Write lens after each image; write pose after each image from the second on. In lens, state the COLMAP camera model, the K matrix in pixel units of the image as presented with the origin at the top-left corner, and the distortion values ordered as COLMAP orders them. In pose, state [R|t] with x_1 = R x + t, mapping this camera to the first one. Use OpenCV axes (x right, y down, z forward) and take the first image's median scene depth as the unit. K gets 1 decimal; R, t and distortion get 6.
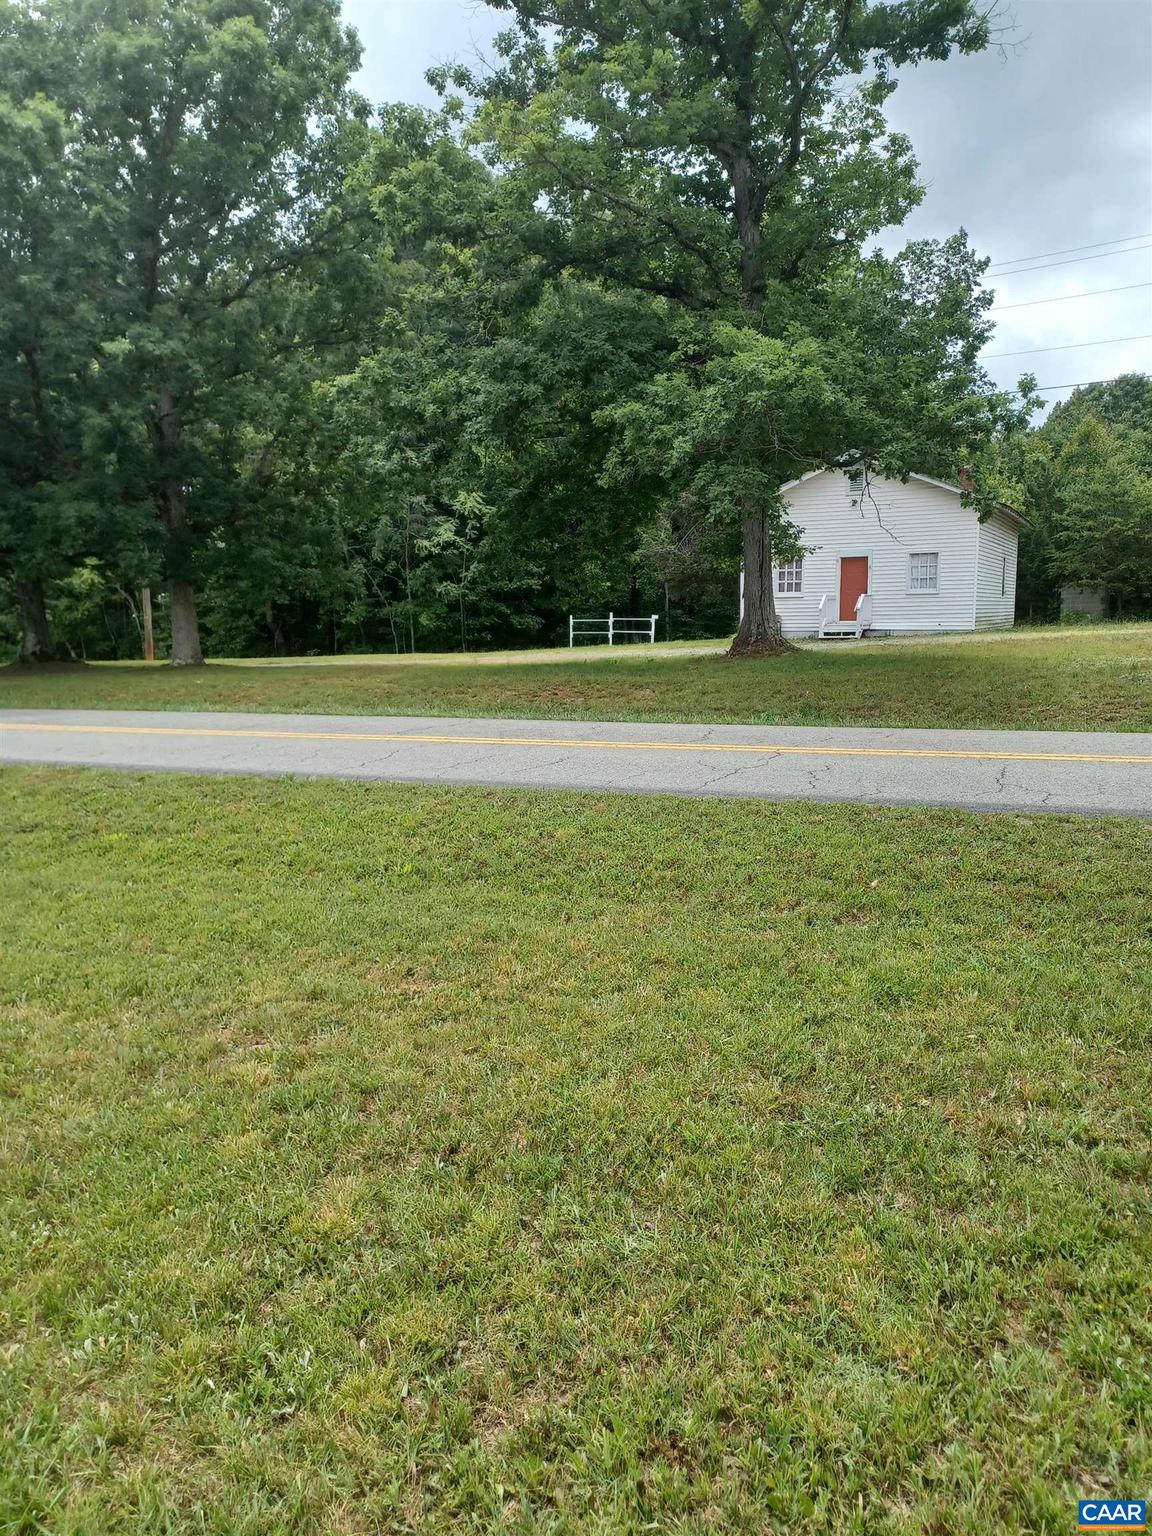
lens RADIAL K [[1148.8, 0, 570.3], [0, 1148.8, 759.1], [0, 0, 1]] dist [0.048711, -0.003255]
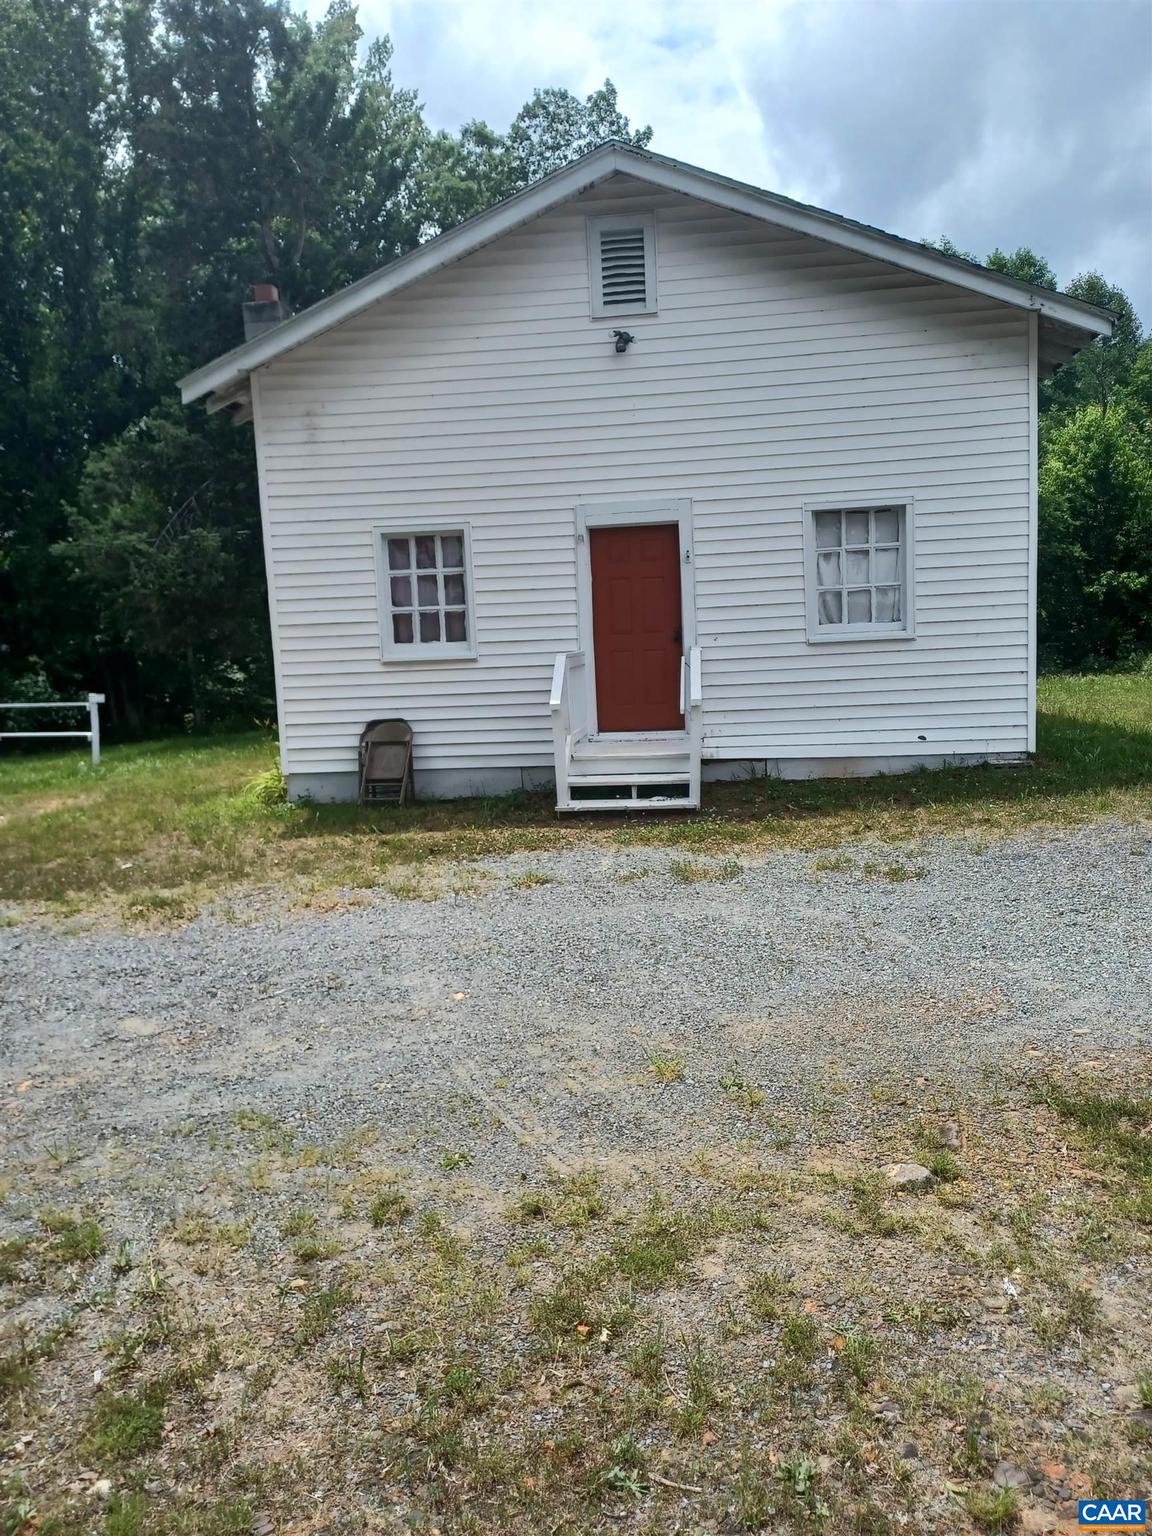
lens RADIAL K [[1148.8, 0, 570.3], [0, 1148.8, 759.1], [0, 0, 1]] dist [0.048711, -0.003255]
pose [[0.943213, -0.069140, 0.324914, 0.123969], [0.075038, 0.997165, -0.005641, -0.109709], [-0.323603, 0.029702, 0.945727, 0.699484]]
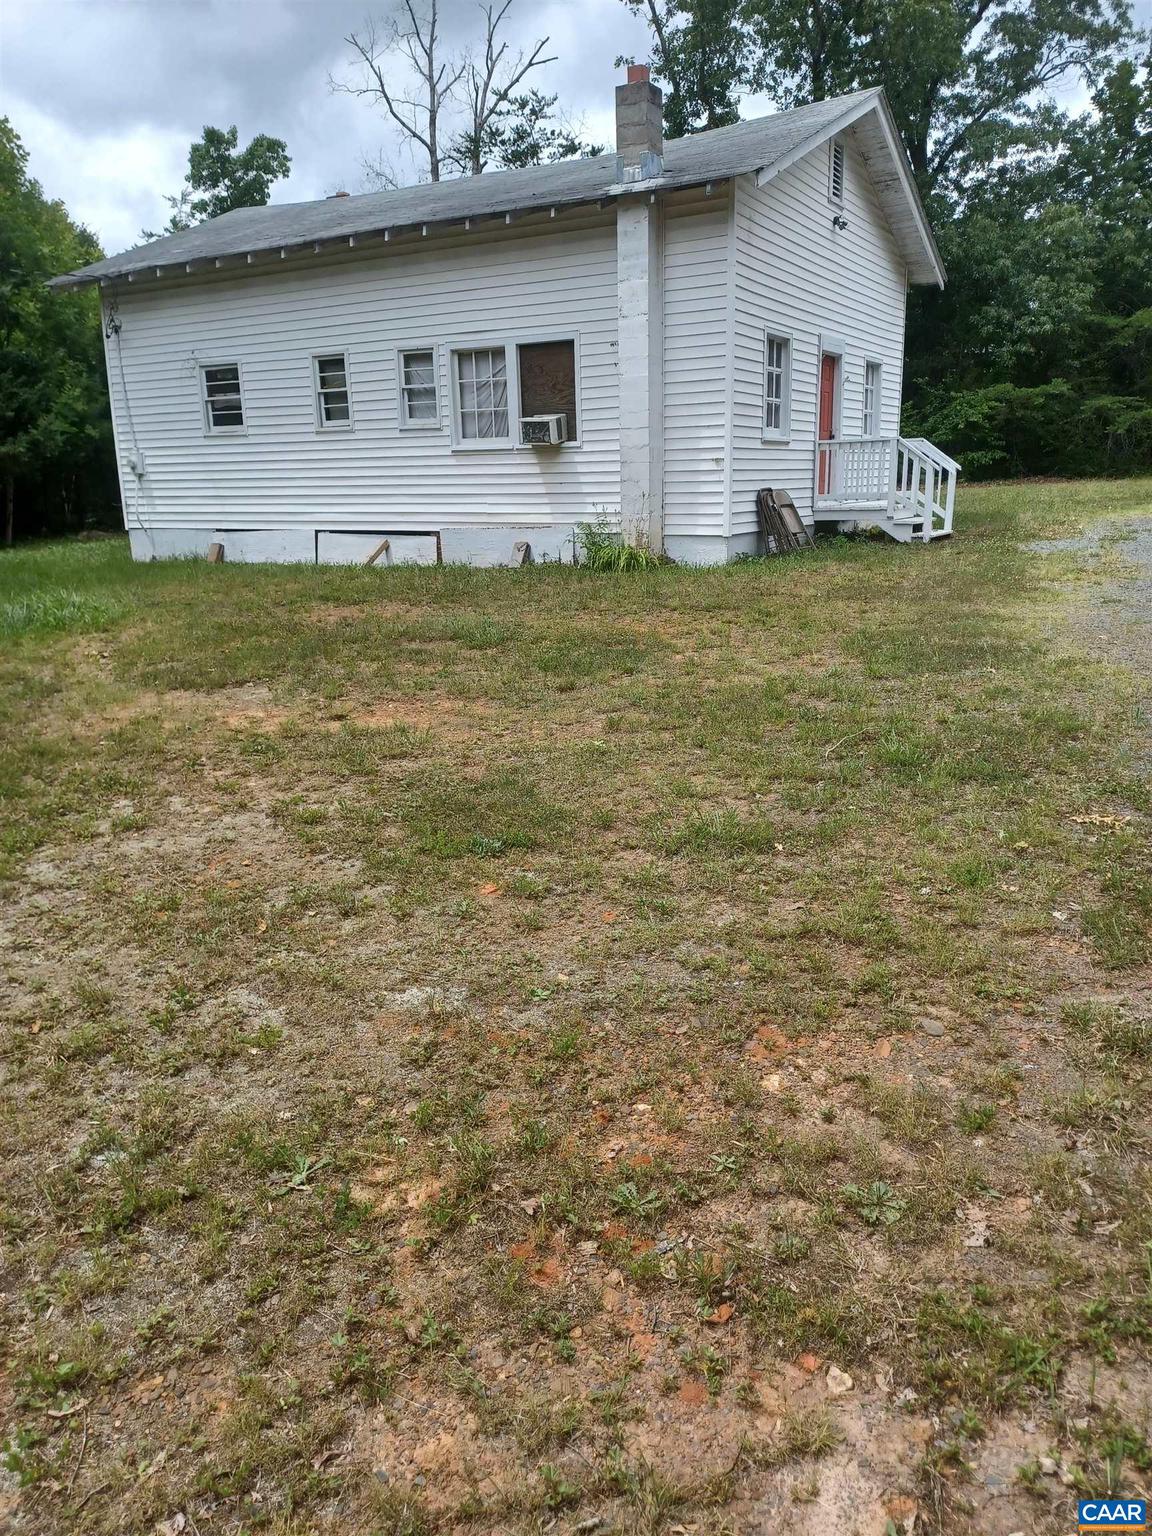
lens RADIAL K [[1121.0, 0, 569.7], [0, 1121.0, 753.2], [0, 0, 1]] dist [0.056459, -0.002084]
pose [[0.040960, -0.222377, 0.974100, -0.209351], [0.142086, 0.966307, 0.214624, -0.130144], [-0.989007, 0.129615, 0.071176, 1.052084]]
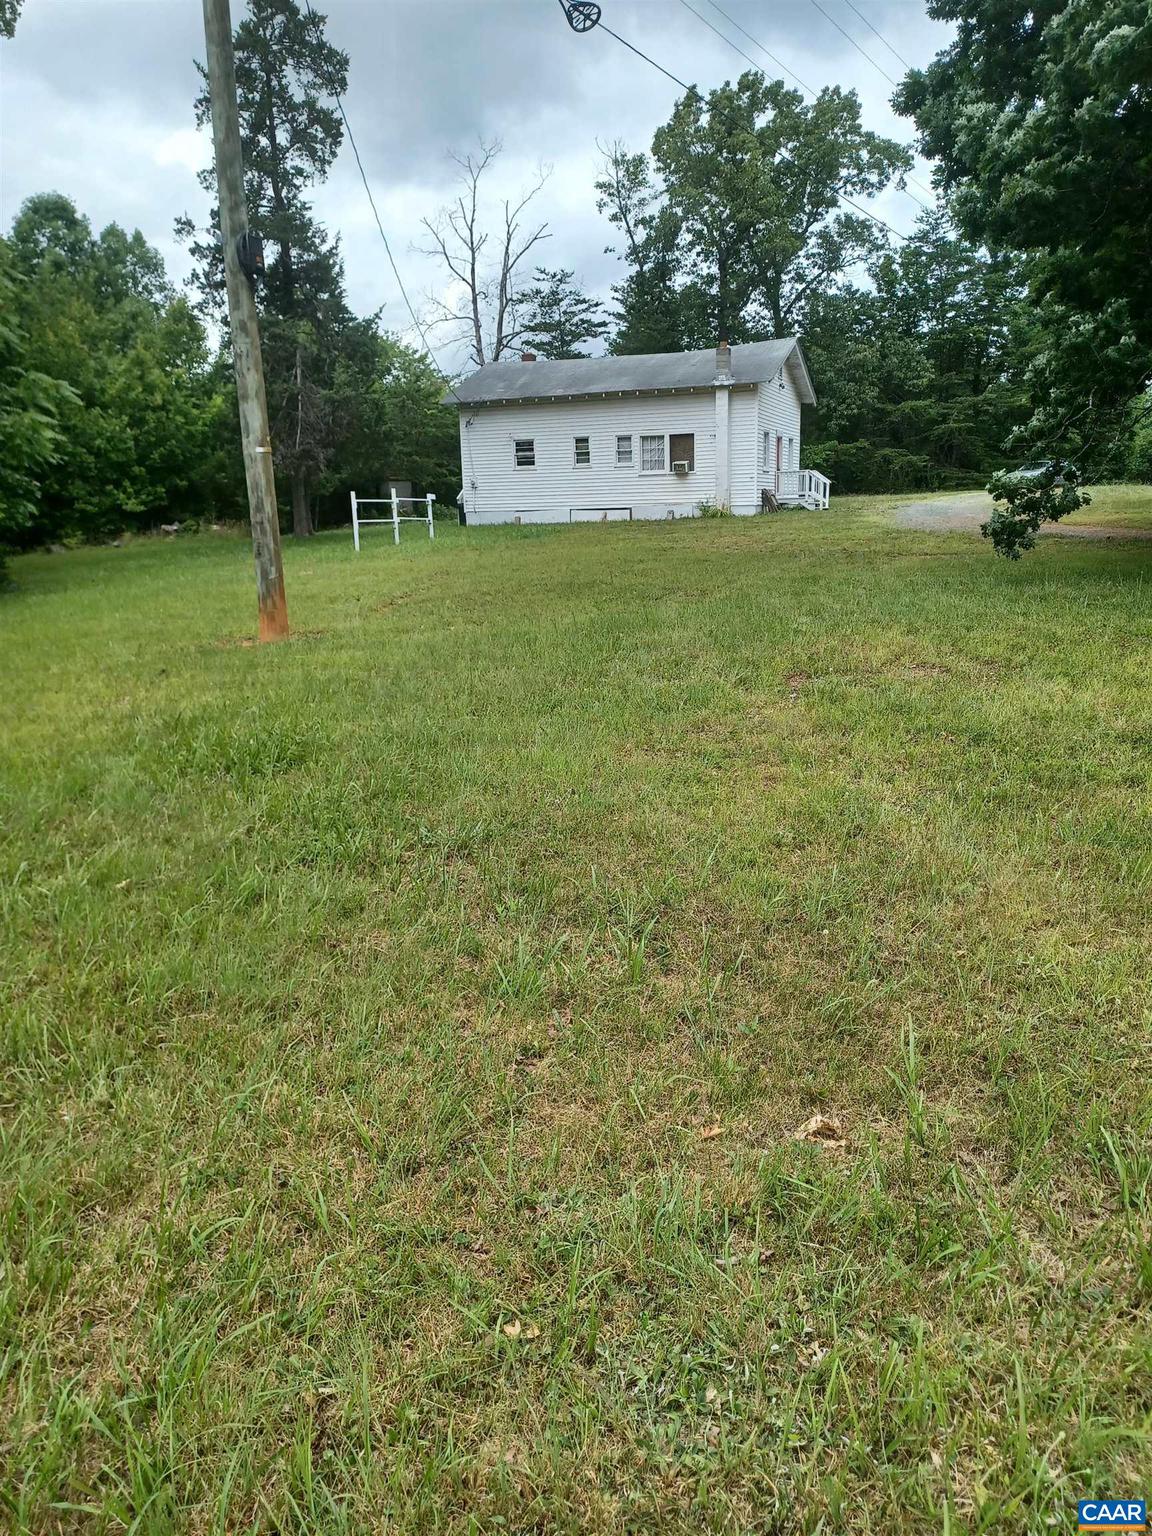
lens RADIAL K [[1121.0, 0, 569.7], [0, 1121.0, 753.2], [0, 0, 1]] dist [0.056459, -0.002084]
pose [[-0.108812, -0.193172, 0.975113, -0.819180], [0.147363, 0.966964, 0.208001, -0.132043], [-0.983079, 0.166329, -0.076751, 1.287560]]
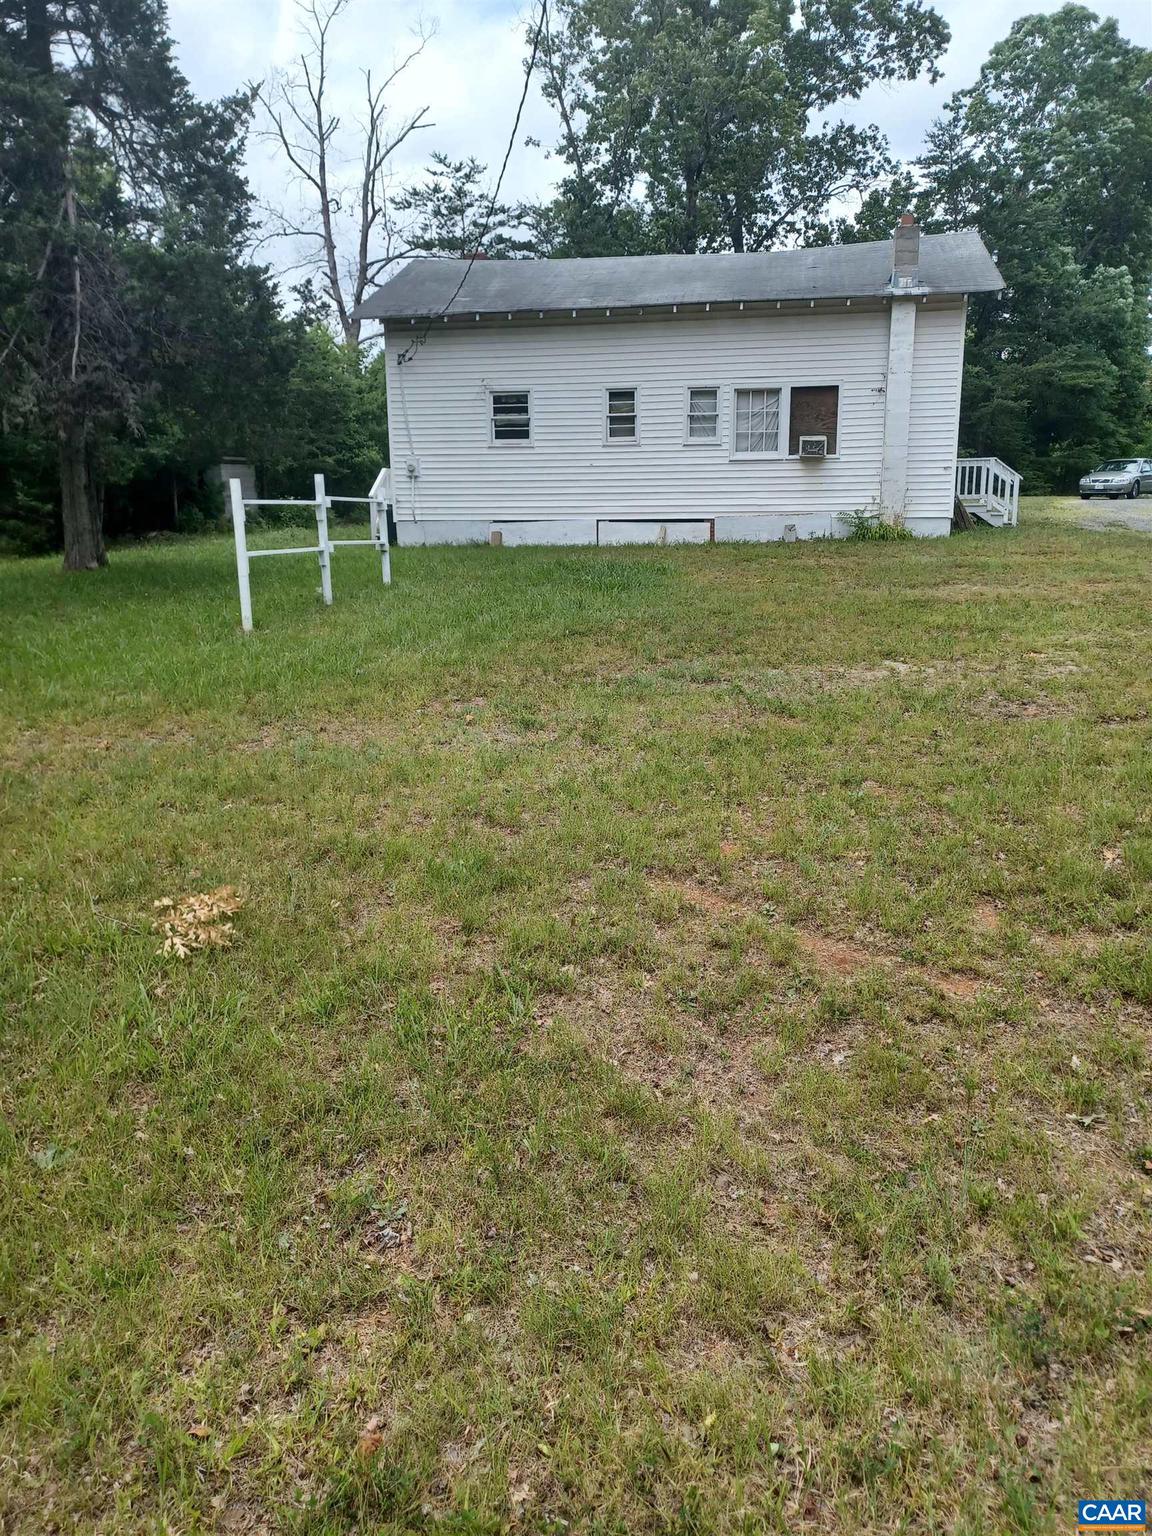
lens RADIAL K [[1130.9, 0, 574.7], [0, 1130.9, 756.7], [0, 0, 1]] dist [0.072105, -0.071012]
pose [[-0.290914, -0.191399, 0.937409, -0.329059], [0.129455, 0.962900, 0.236779, -0.156086], [-0.947951, 0.190235, -0.255344, 1.352368]]
